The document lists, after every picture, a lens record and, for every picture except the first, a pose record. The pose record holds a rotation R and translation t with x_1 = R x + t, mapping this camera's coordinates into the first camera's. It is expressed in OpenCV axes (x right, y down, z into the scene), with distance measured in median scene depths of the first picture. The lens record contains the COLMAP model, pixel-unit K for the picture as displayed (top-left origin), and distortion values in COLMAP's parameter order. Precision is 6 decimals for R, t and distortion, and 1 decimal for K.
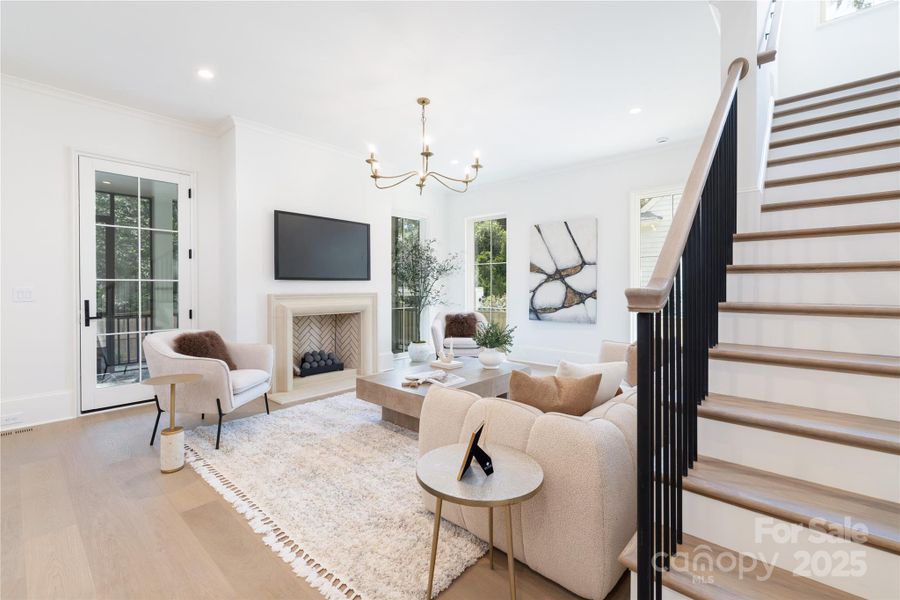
lens RADIAL K [[394.3, 0, 447.2], [0, 394.3, 287.9], [0, 0, 1]] dist [-0.000509, 0.000369]
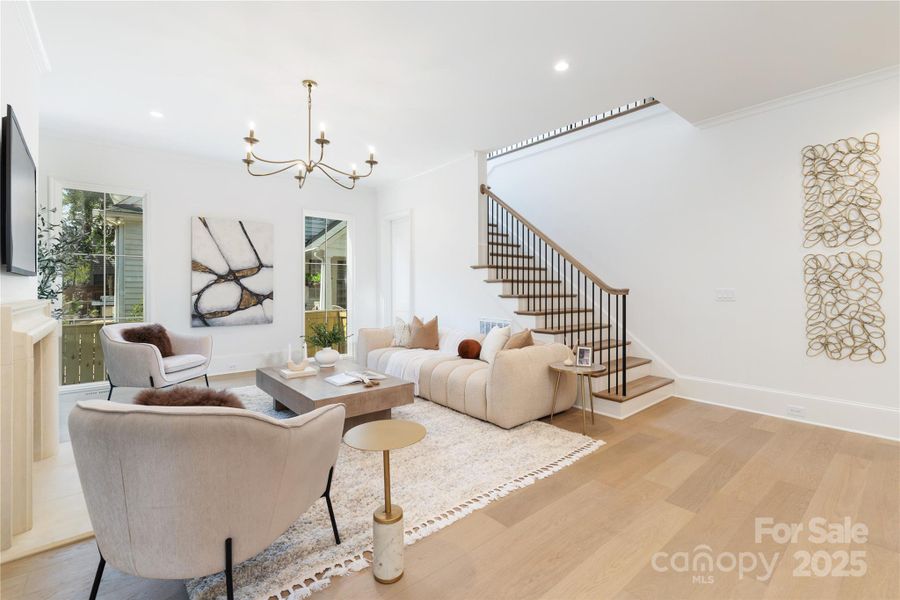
lens RADIAL K [[394.3, 0, 447.2], [0, 394.3, 287.9], [0, 0, 1]] dist [-0.000509, 0.000369]
pose [[0.135949, 0.000180, 0.990716, -0.605015], [0.002603, 0.999996, -0.000538, -0.002070], [-0.990712, 0.002652, 0.135948, 0.374746]]
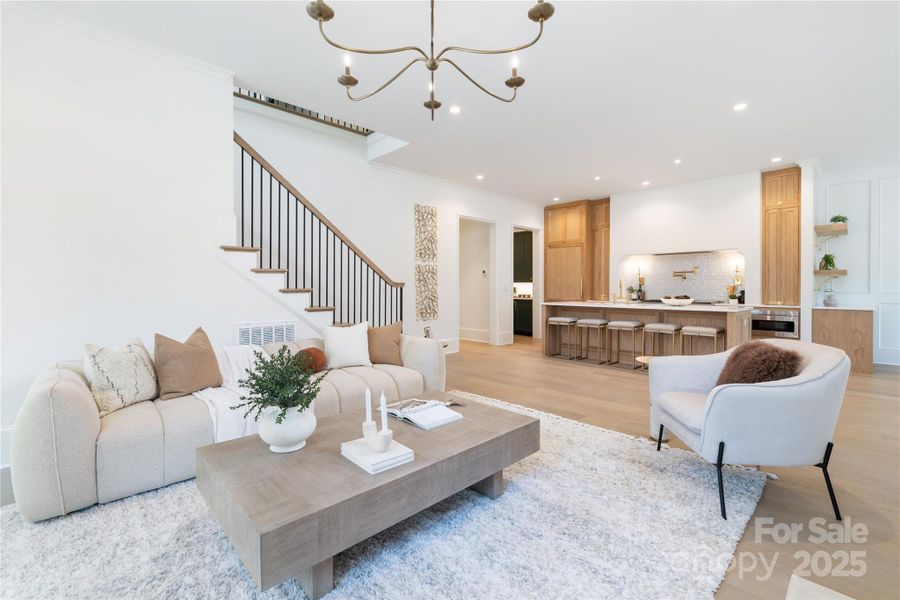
lens RADIAL K [[394.3, 0, 447.2], [0, 394.3, 287.9], [0, 0, 1]] dist [-0.000509, 0.000369]
pose [[-0.996920, -0.001254, 0.078416, -0.081246], [-0.000752, 0.999979, 0.006423, 0.005694], [-0.078422, 0.006344, -0.996900, 1.002633]]
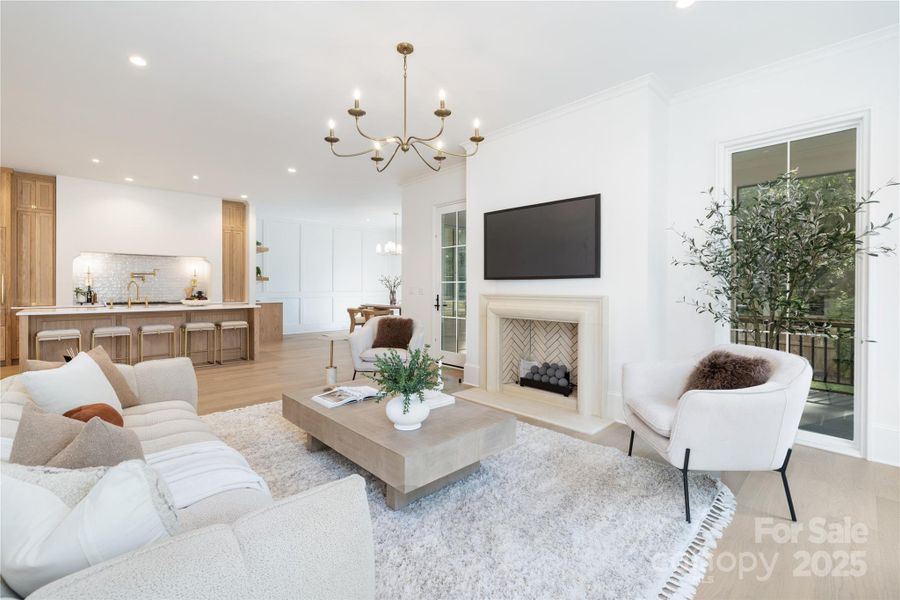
lens RADIAL K [[396.4, 0, 445.5], [0, 396.4, 294.5], [0, 0, 1]] dist [-0.000391, 0.000209]
pose [[-0.082212, 0.019108, -0.996432, 0.480581], [-0.006450, 0.999785, 0.019704, -0.001681], [0.996594, 0.008047, -0.082071, 0.761642]]
